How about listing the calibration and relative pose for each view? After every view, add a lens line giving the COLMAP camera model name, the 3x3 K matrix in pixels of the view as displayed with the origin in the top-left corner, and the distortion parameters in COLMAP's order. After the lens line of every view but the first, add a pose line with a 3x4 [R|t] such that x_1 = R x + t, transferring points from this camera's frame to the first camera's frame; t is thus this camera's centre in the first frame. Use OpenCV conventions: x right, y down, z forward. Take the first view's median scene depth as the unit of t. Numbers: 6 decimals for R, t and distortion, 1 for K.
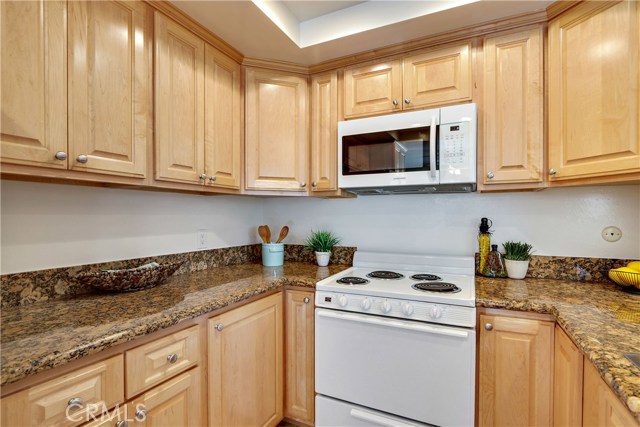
lens RADIAL K [[314.1, 0, 322.0], [0, 314.1, 219.2], [0, 0, 1]] dist [-0.005218, -0.000995]
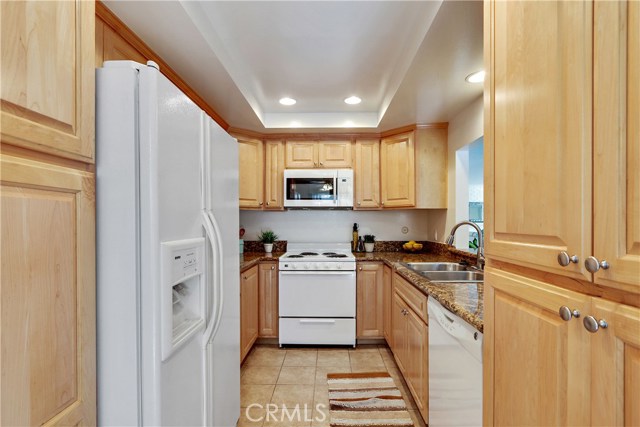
lens RADIAL K [[314.1, 0, 322.0], [0, 314.1, 219.2], [0, 0, 1]] dist [-0.005218, -0.000995]
pose [[0.908032, 0.005672, 0.418862, -0.551478], [0.002442, 0.999820, -0.018834, 0.008054], [-0.418893, 0.018124, 0.907855, -0.784842]]
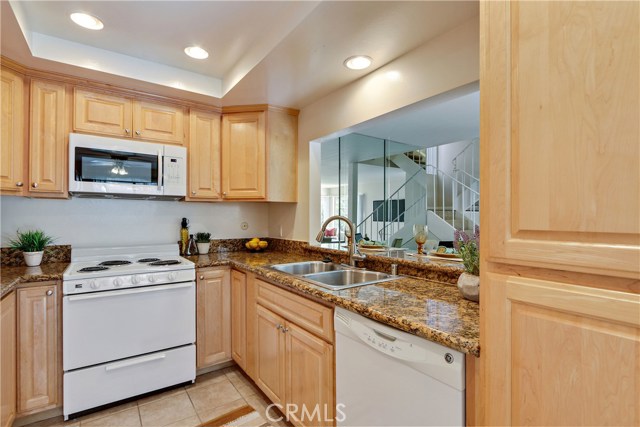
lens RADIAL K [[309.6, 0, 321.5], [0, 309.6, 215.4], [0, 0, 1]] dist [-0.003169, -0.000081]
pose [[0.473713, 0.008136, 0.880642, -0.545157], [0.005465, 0.999911, -0.012178, 0.005316], [-0.880662, 0.010581, 0.473626, -0.349651]]
